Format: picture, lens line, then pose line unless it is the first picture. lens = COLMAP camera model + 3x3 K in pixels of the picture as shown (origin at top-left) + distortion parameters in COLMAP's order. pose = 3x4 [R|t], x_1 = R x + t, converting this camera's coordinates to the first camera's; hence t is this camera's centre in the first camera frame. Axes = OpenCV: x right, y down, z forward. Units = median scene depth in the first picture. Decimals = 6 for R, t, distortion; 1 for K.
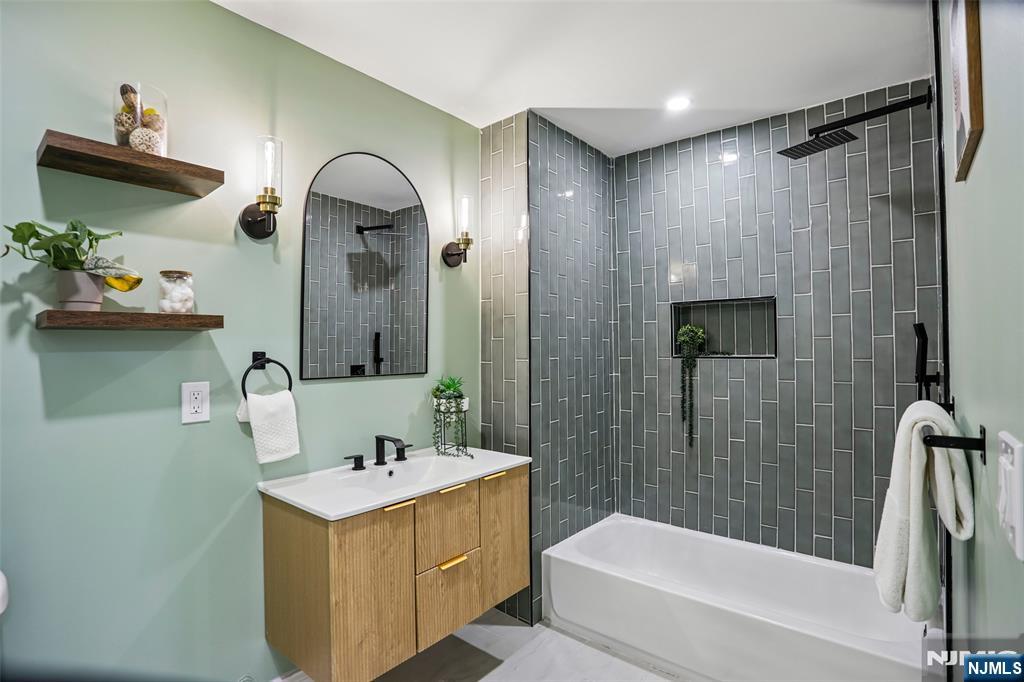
lens RADIAL K [[500.1, 0, 501.3], [0, 500.1, 342.6], [0, 0, 1]] dist [-0.071034, 0.030124]
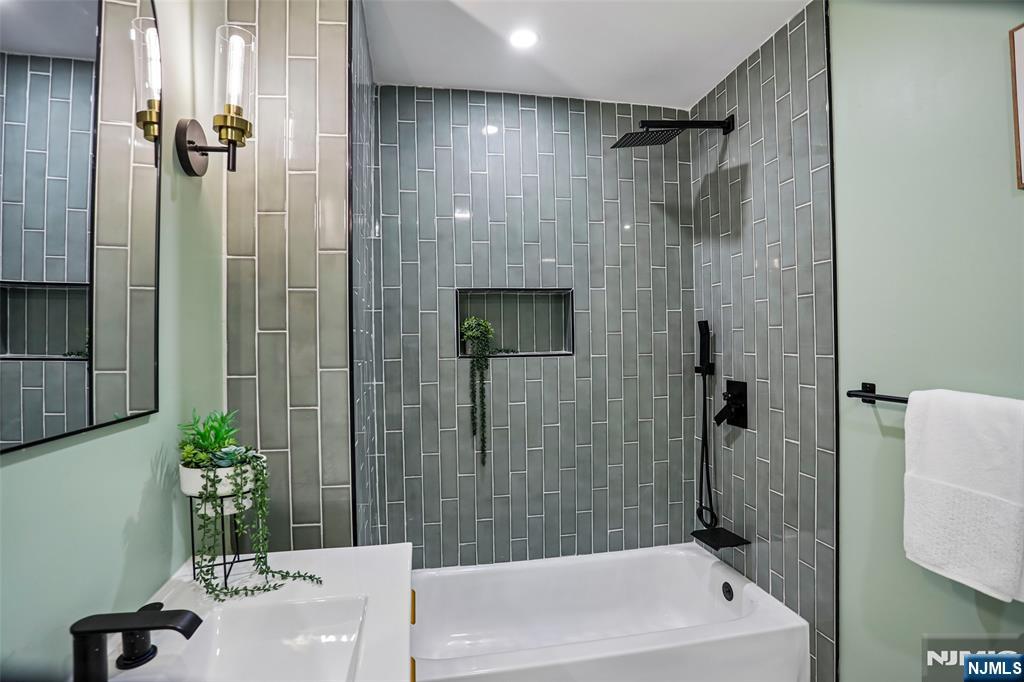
lens RADIAL K [[500.1, 0, 497.6], [0, 500.1, 341.2], [0, 0, 1]] dist [-0.071034, 0.030124]
pose [[0.639387, -0.004474, 0.768872, -0.270215], [0.005353, 0.999985, 0.001367, 0.003531], [-0.768867, 0.003241, 0.639401, 0.507179]]
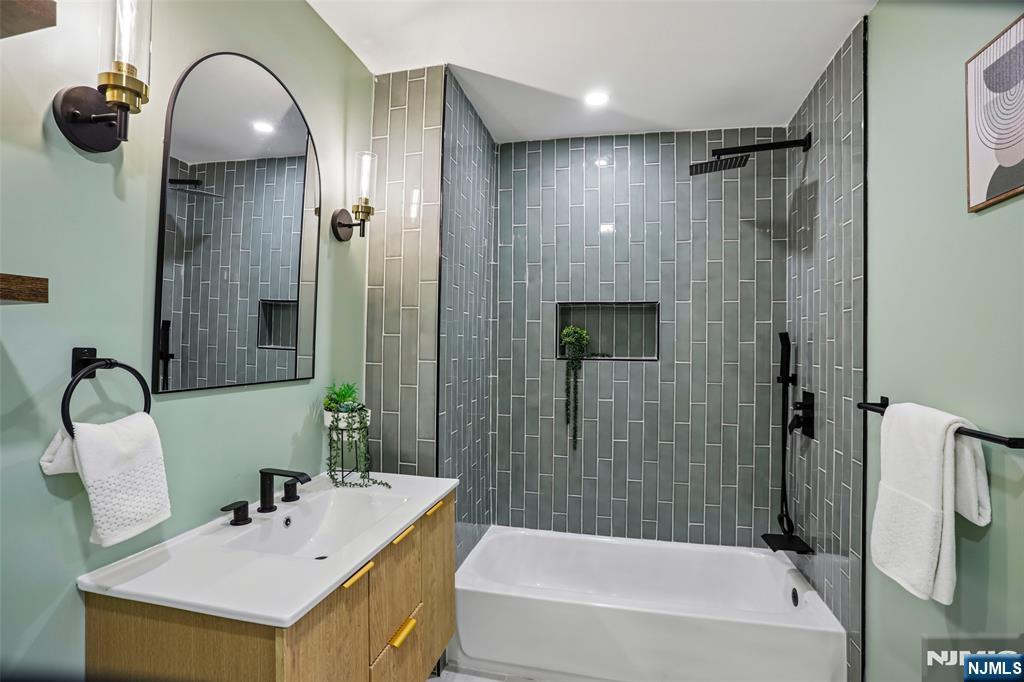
lens RADIAL K [[500.1, 0, 502.2], [0, 500.1, 341.7], [0, 0, 1]] dist [-0.071034, 0.030124]
pose [[0.890388, 0.021919, 0.454675, -0.228870], [-0.023182, 0.999727, -0.002797, 0.001613], [-0.454612, -0.008050, 0.890653, 0.202754]]
